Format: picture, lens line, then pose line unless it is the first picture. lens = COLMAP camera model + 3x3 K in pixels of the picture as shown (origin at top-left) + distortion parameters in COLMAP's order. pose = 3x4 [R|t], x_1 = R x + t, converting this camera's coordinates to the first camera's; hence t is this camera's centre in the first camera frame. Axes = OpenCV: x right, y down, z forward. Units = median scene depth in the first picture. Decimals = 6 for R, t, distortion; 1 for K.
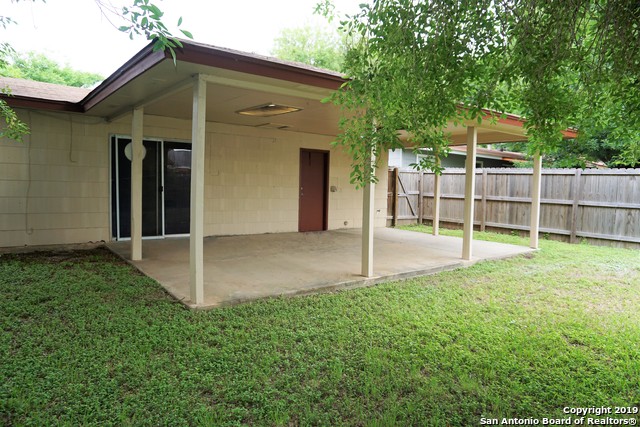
lens RADIAL K [[420.2, 0, 317.9], [0, 420.2, 207.7], [0, 0, 1]] dist [-0.007077, 0.001505]
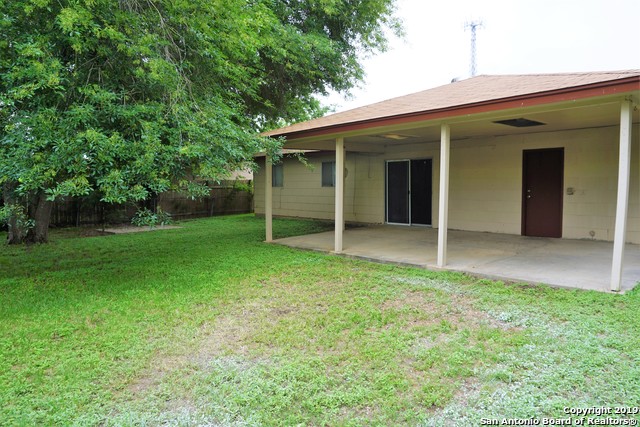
lens RADIAL K [[420.2, 0, 317.9], [0, 420.2, 207.7], [0, 0, 1]] dist [-0.007077, 0.001505]
pose [[0.109162, 0.016030, -0.993895, 0.880944], [-0.055041, 0.998433, 0.010058, 0.009470], [0.992499, 0.053607, 0.109873, 0.414347]]
